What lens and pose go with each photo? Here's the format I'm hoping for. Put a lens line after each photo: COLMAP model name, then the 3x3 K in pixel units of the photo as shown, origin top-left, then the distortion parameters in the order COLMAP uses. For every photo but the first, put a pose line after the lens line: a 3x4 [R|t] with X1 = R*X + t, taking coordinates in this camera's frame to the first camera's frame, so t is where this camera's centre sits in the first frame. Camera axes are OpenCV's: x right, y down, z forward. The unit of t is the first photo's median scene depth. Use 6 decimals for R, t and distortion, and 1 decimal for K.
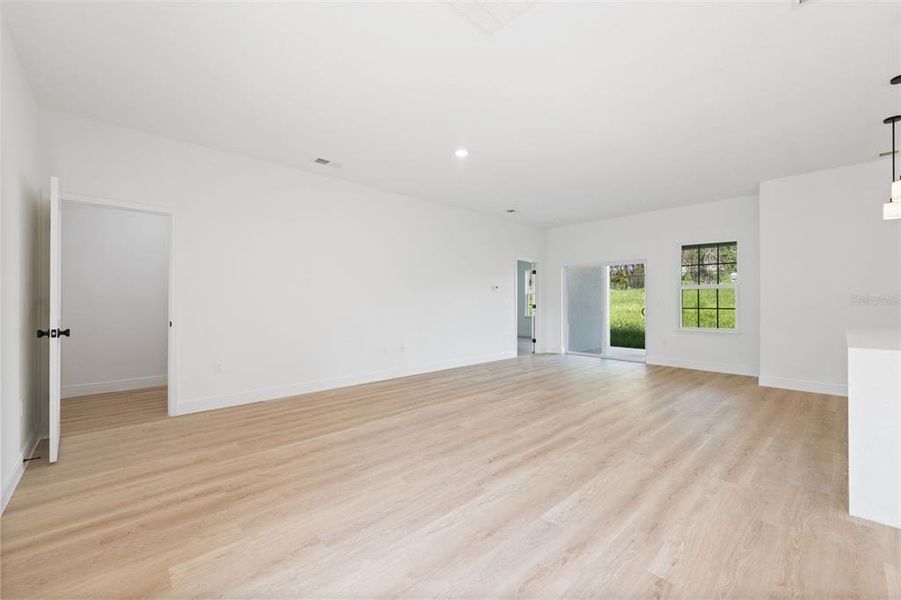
lens RADIAL K [[367.9, 0, 444.5], [0, 367.9, 301.9], [0, 0, 1]] dist [0.001272, 0.000016]
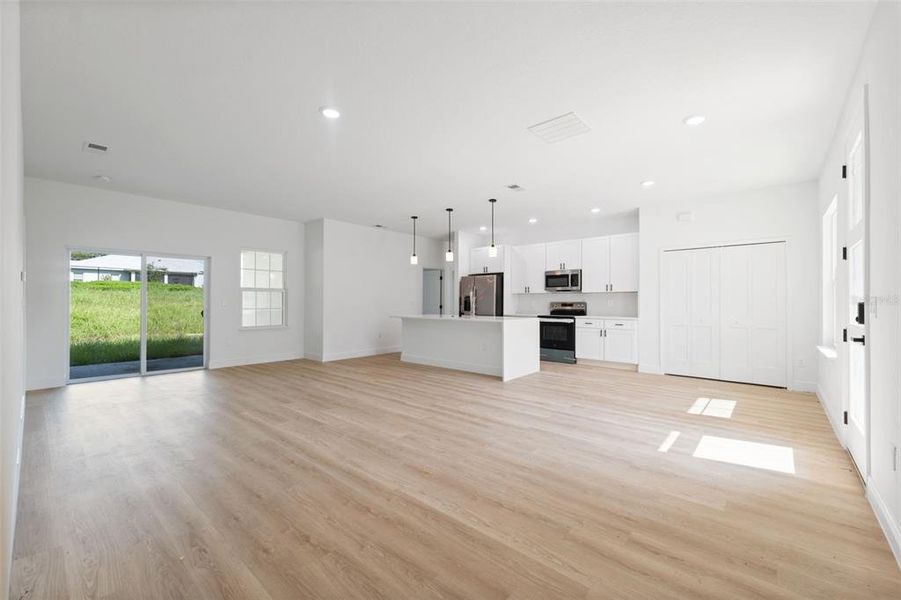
lens RADIAL K [[367.9, 0, 444.5], [0, 367.9, 301.9], [0, 0, 1]] dist [0.001272, 0.000016]
pose [[-0.099278, 0.001716, 0.995058, -0.970365], [0.001187, 0.999998, -0.001607, -0.008483], [-0.995059, 0.001021, -0.099280, 1.051374]]
